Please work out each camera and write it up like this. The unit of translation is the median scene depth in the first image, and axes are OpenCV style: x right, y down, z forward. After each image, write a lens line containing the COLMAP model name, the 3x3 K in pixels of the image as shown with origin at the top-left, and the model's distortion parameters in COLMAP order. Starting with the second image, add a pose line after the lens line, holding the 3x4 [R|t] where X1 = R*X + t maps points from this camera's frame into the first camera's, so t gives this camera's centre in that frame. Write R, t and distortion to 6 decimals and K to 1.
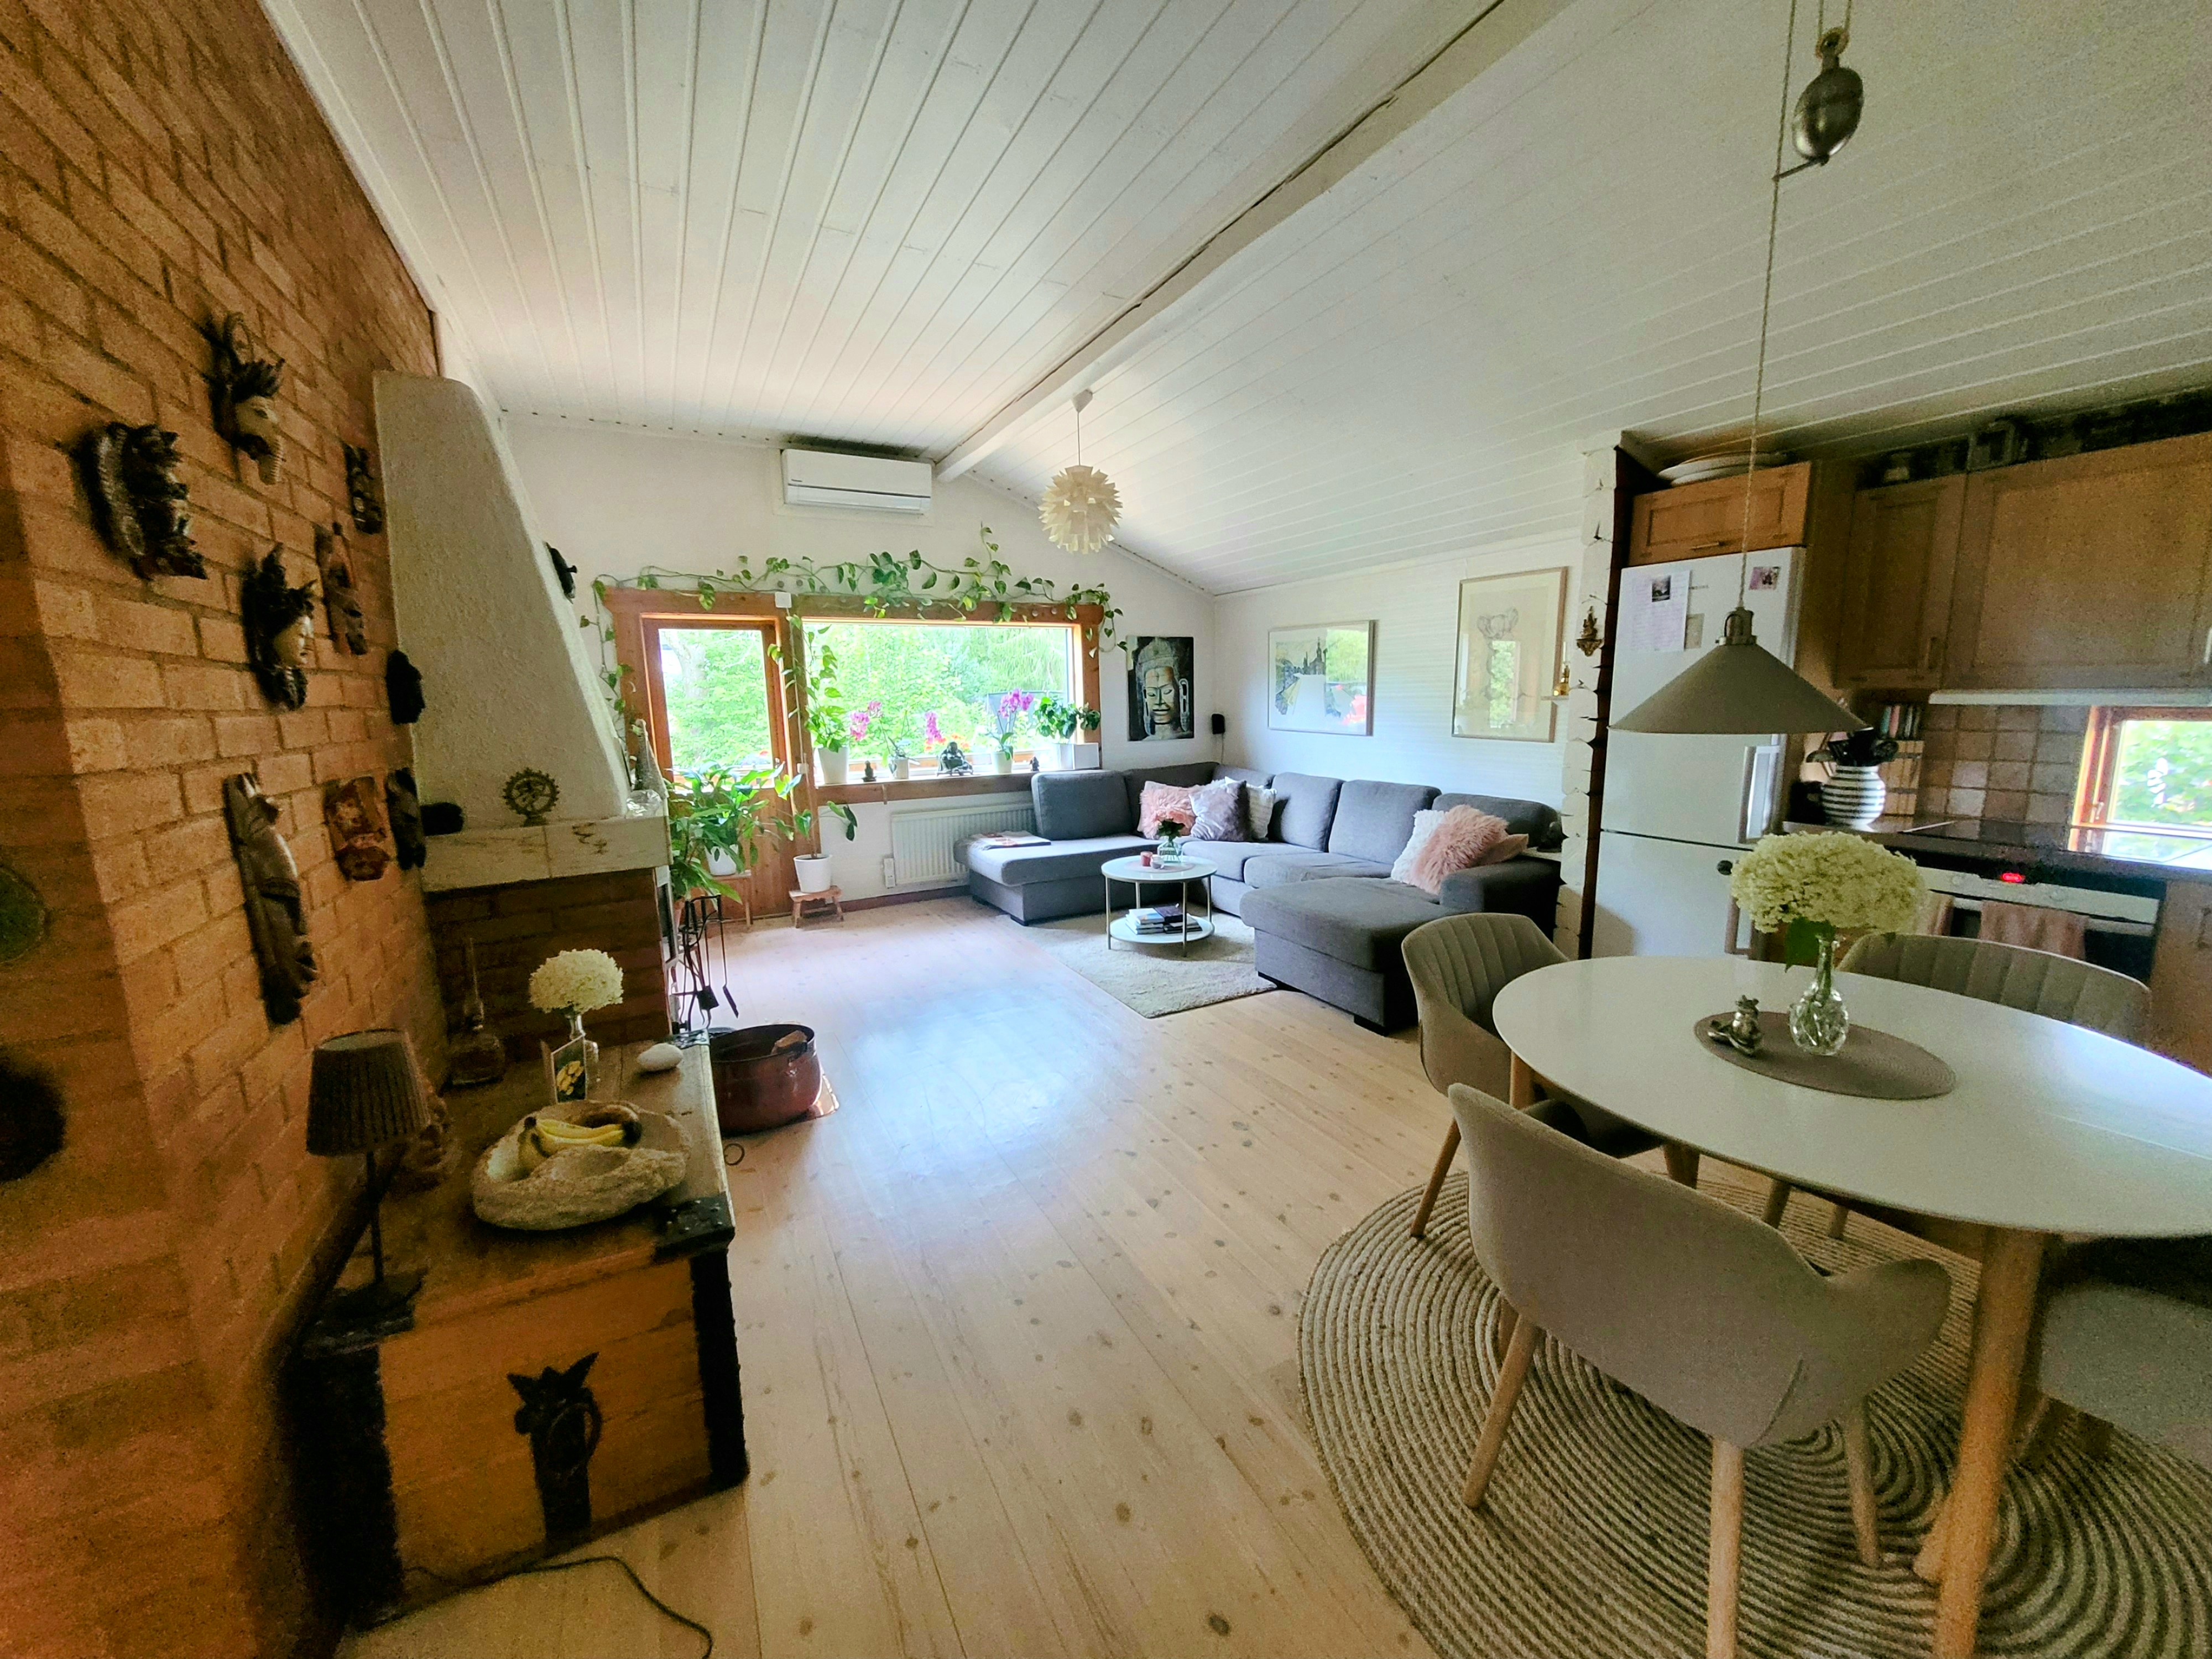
lens RADIAL K [[868.5, 0, 1098.7], [0, 868.5, 833.2], [0, 0, 1]] dist [-0.001364, -0.000125]
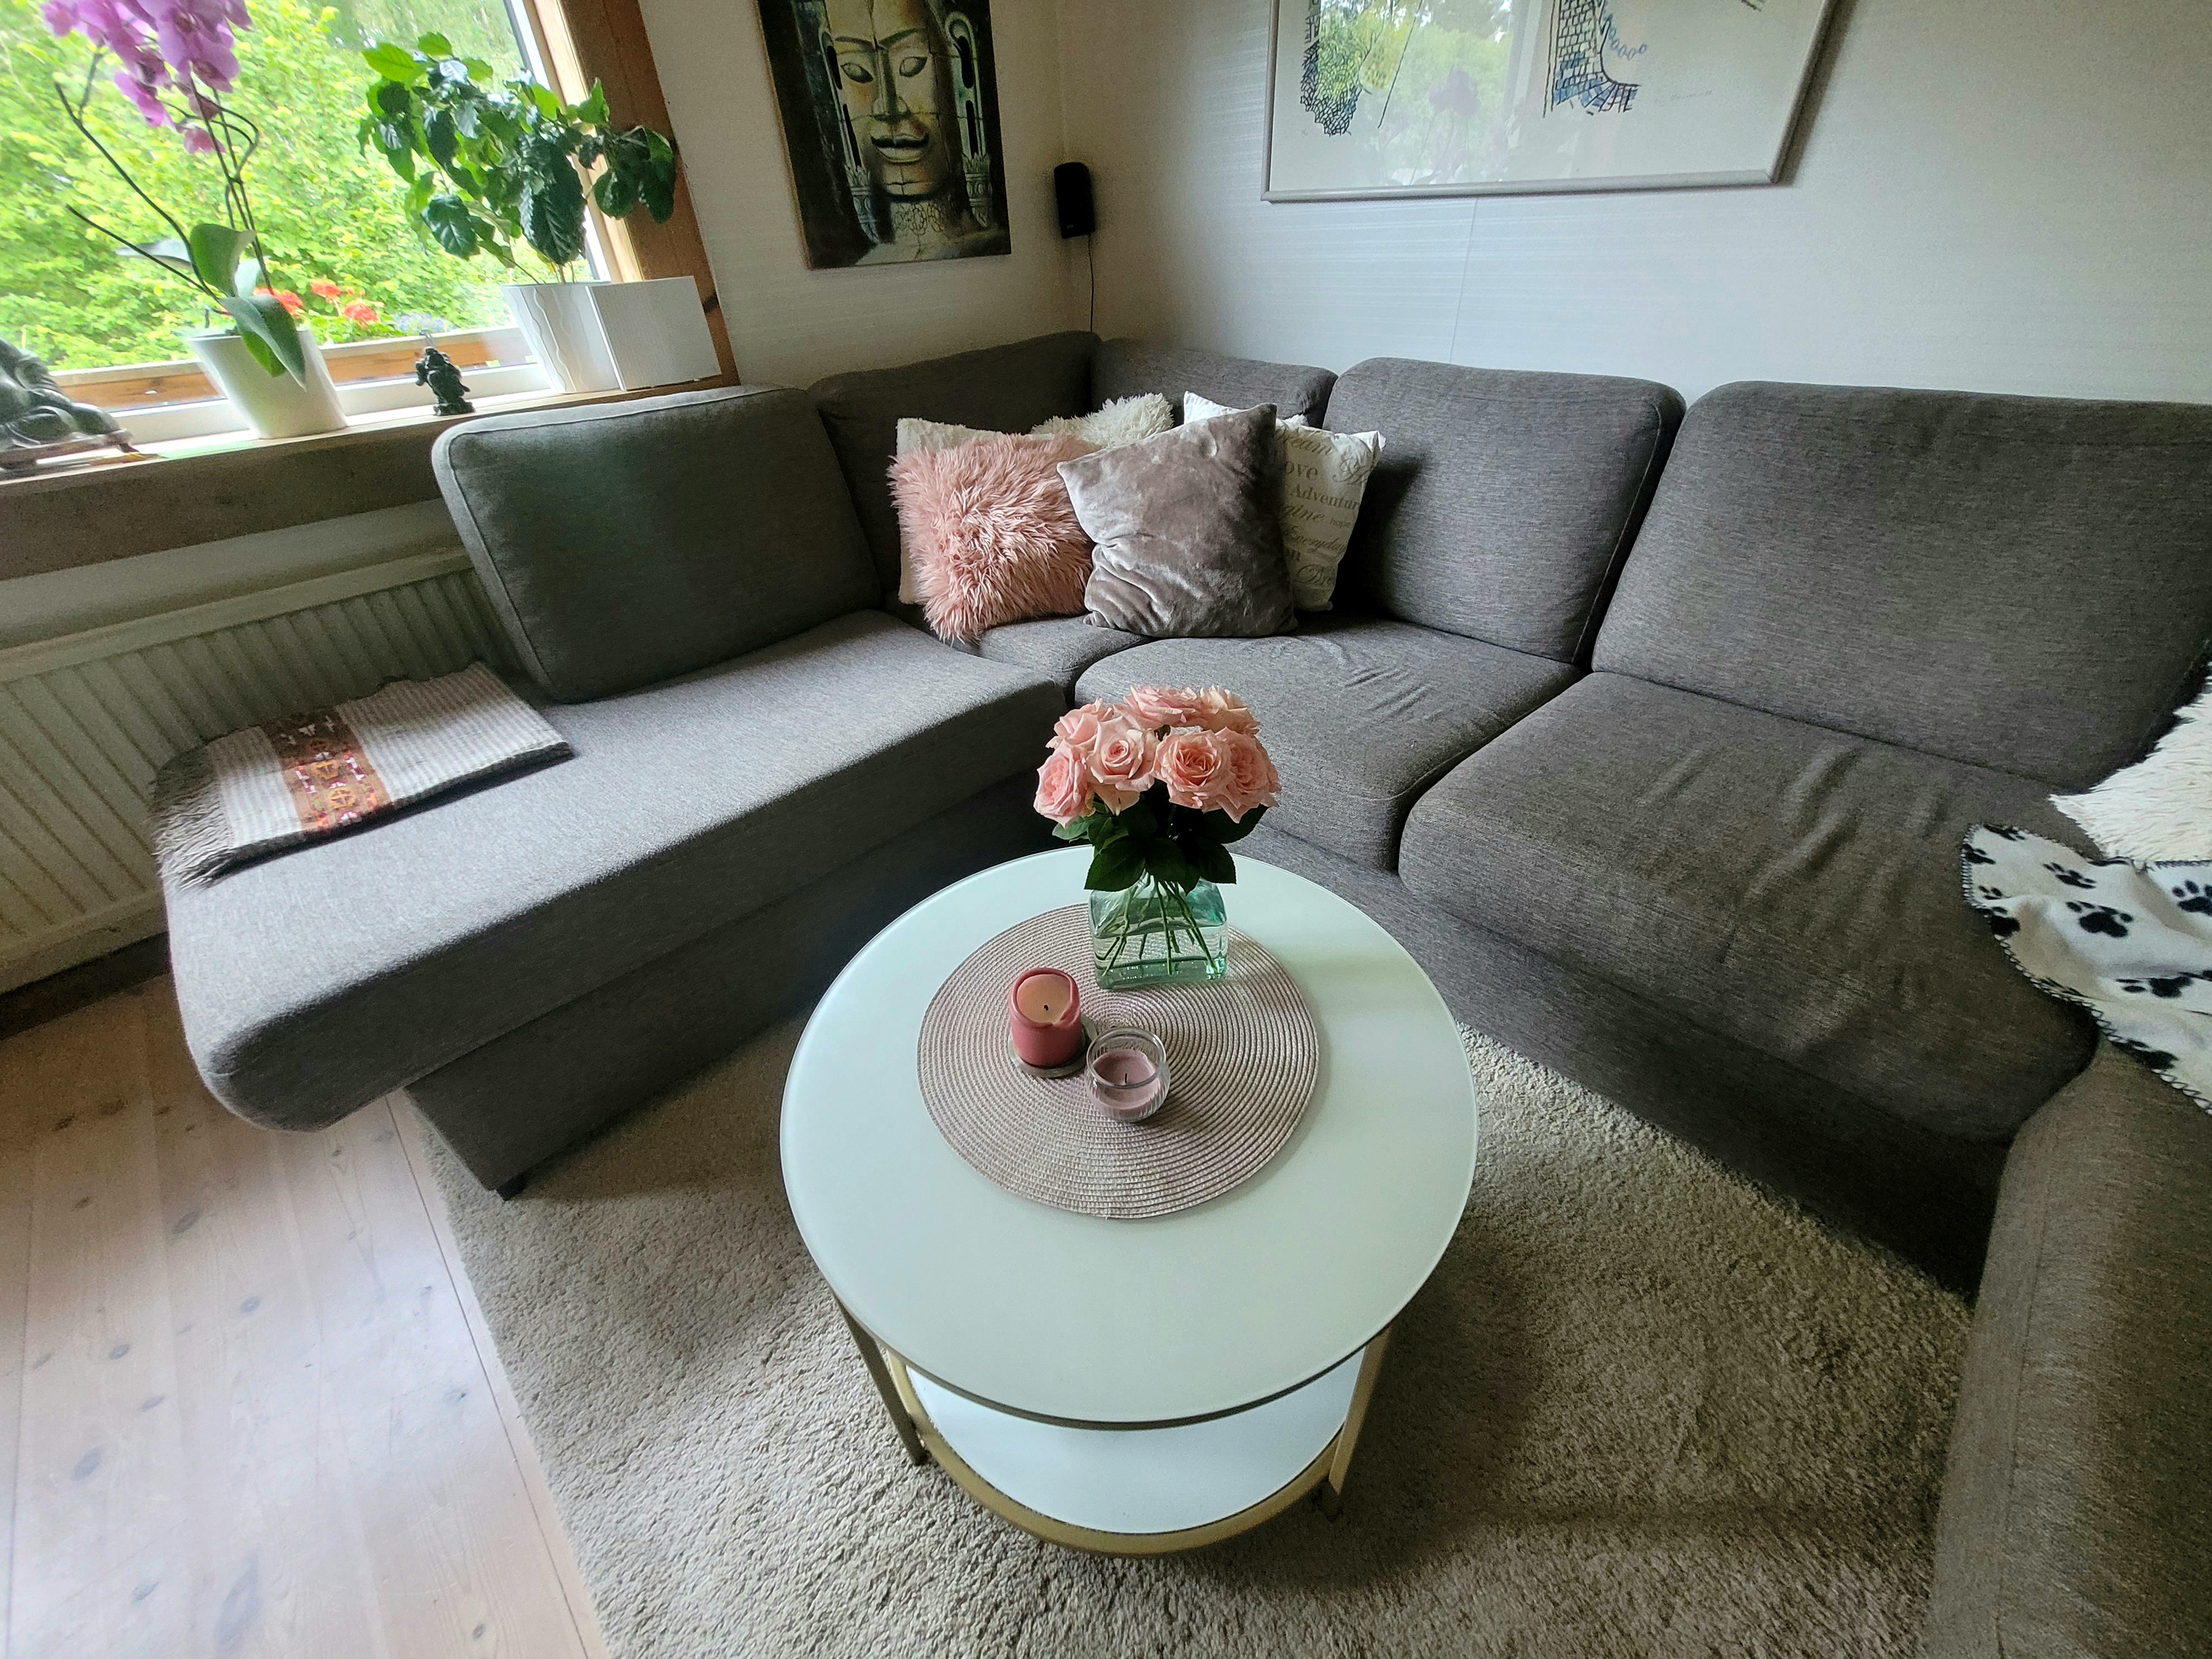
lens RADIAL K [[868.5, 0, 1106.5], [0, 868.5, 821.5], [0, 0, 1]] dist [-0.001364, -0.000125]
pose [[0.951915, -0.189685, 0.240576, 0.025477], [0.069925, 0.899065, 0.432194, -0.060802], [-0.298274, -0.394590, 0.869098, 0.684448]]
